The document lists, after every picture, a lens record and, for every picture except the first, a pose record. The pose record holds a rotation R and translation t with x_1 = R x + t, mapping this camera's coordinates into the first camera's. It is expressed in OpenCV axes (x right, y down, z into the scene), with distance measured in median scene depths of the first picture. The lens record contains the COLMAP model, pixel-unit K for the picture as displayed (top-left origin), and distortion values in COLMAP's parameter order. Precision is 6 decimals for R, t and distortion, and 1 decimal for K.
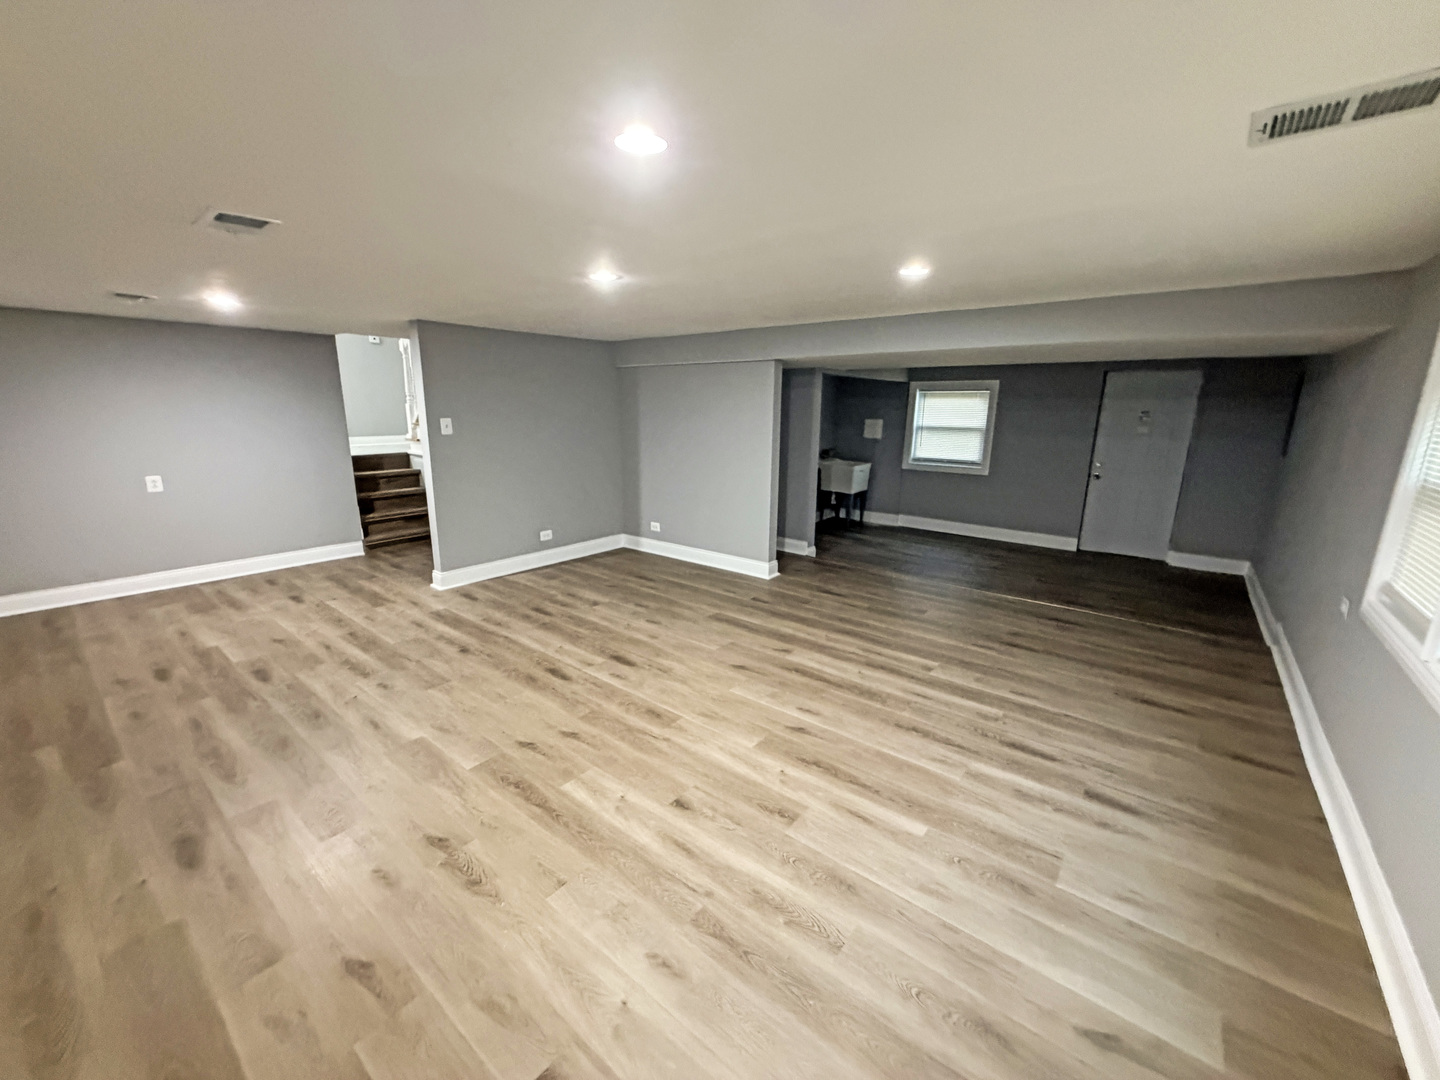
lens RADIAL K [[571.8, 0, 718.9], [0, 571.8, 539.8], [0, 0, 1]] dist [0.000658, -0.000074]
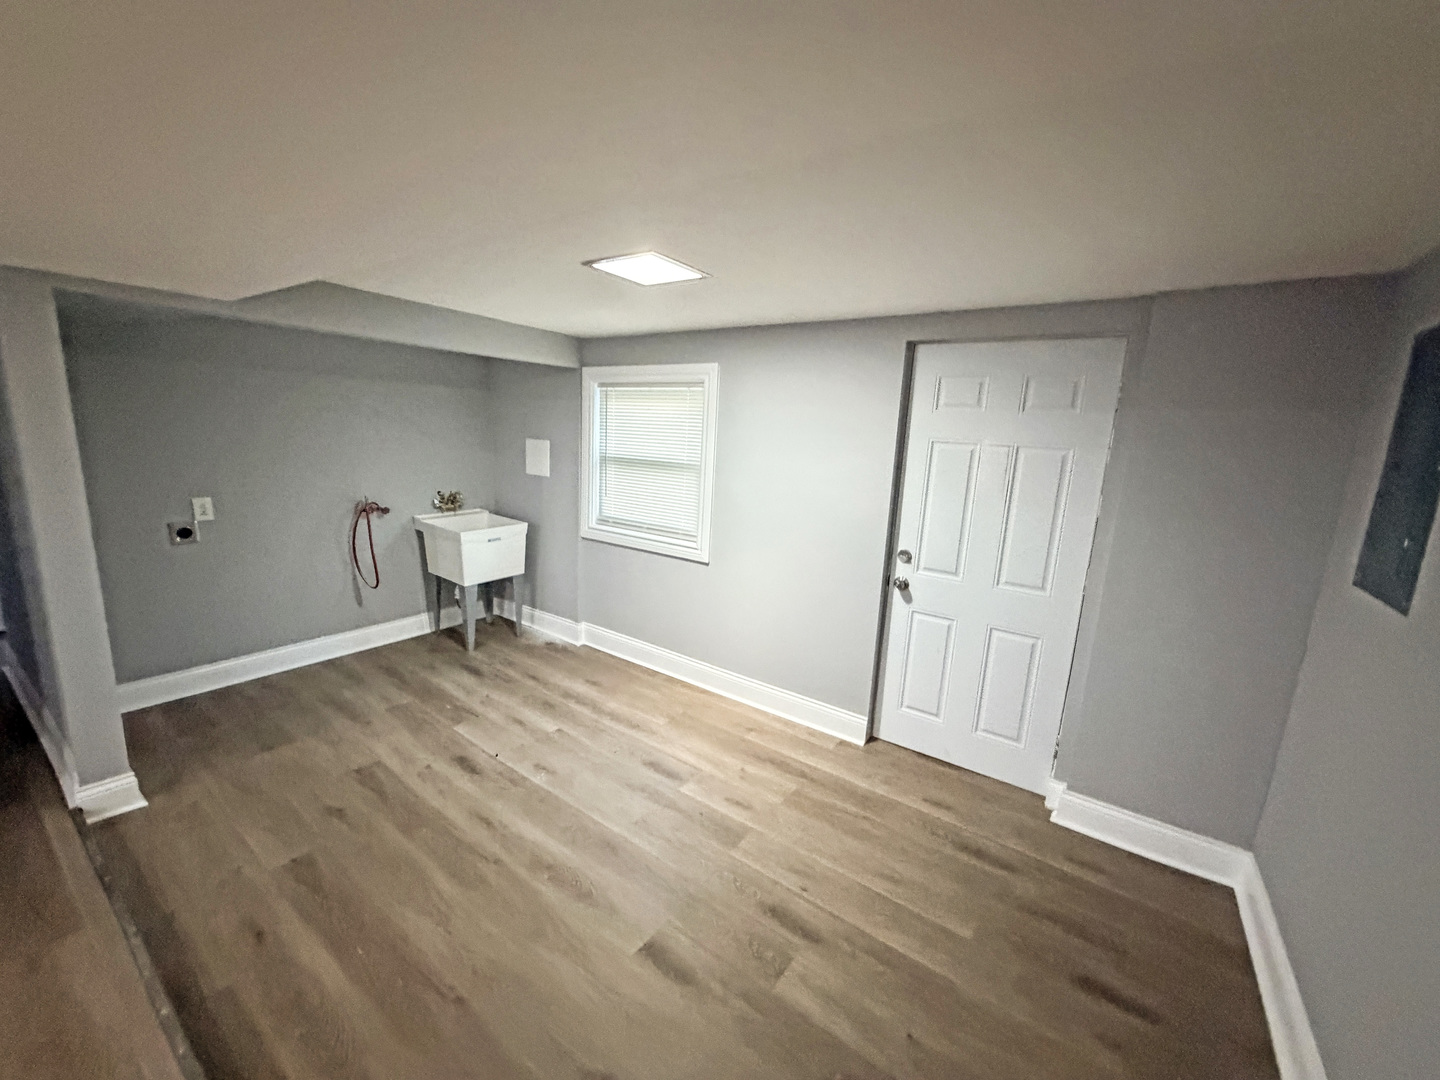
lens RADIAL K [[571.8, 0, 718.9], [0, 571.8, 541.8], [0, 0, 1]] dist [0.000658, -0.000074]
pose [[0.992729, 0.017039, 0.119158, 0.790412], [-0.011926, 0.998982, -0.043498, -0.202491], [-0.119778, 0.041761, 0.991922, 0.973883]]
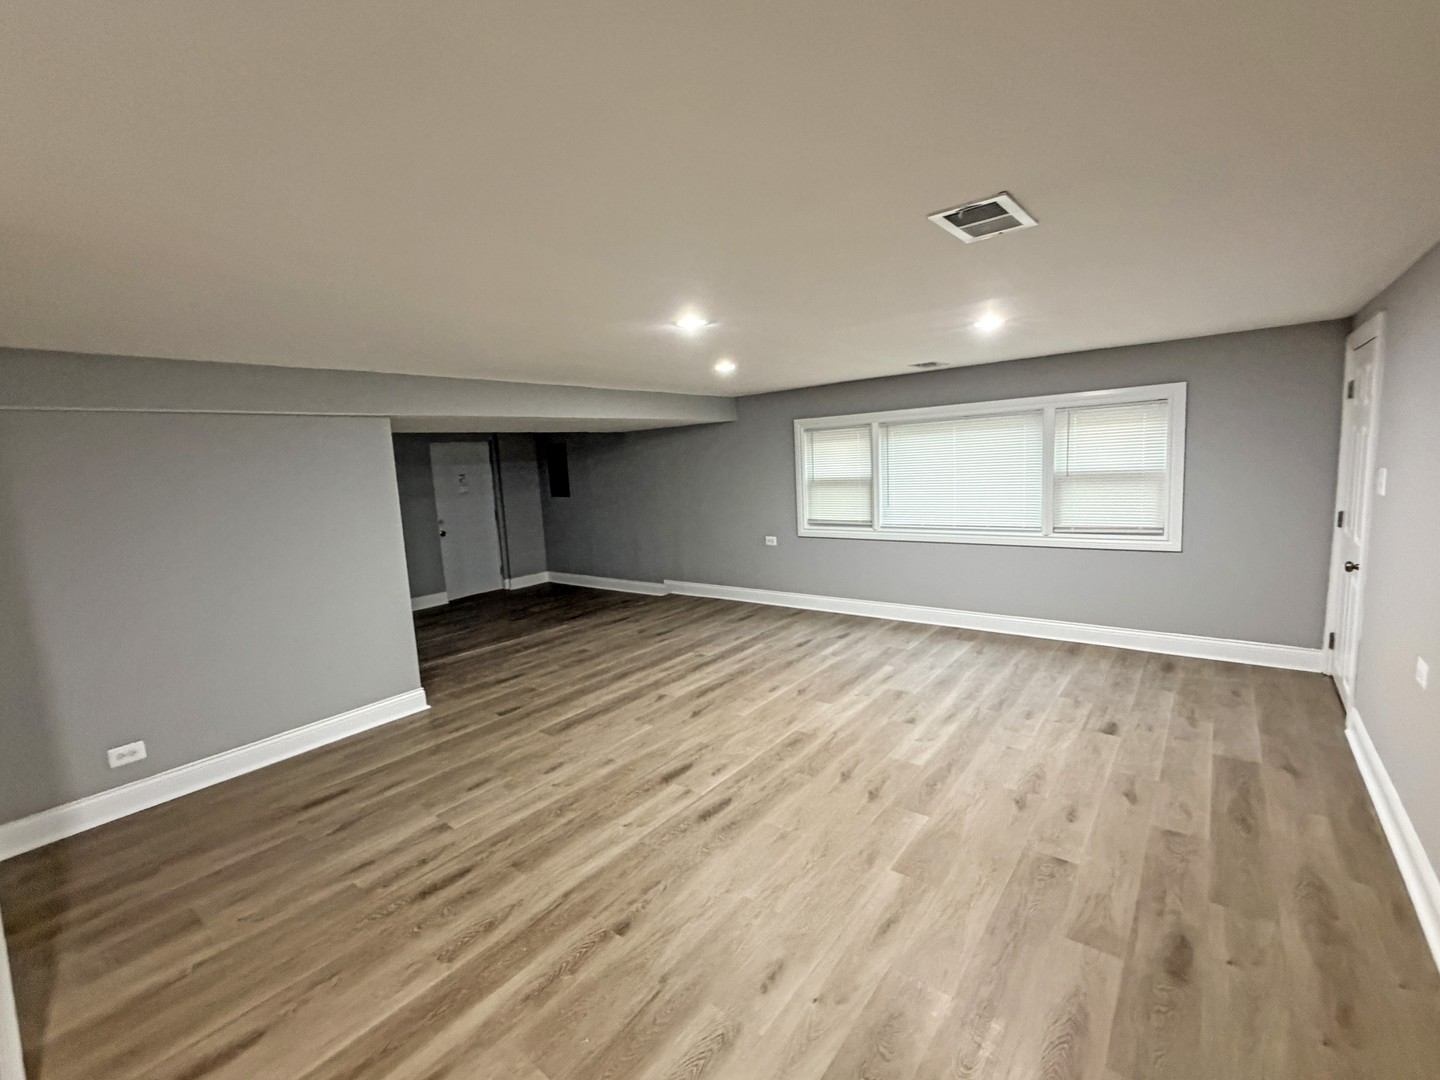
lens RADIAL K [[620.0, 0, 719.5], [0, 620.0, 539.6], [0, 0, 1]] dist [0.001154, 0.000176]
pose [[-0.001861, -0.139297, 0.990249, -0.904205], [0.282920, 0.949719, 0.134128, -0.184685], [-0.959142, 0.280411, 0.037642, 0.746460]]
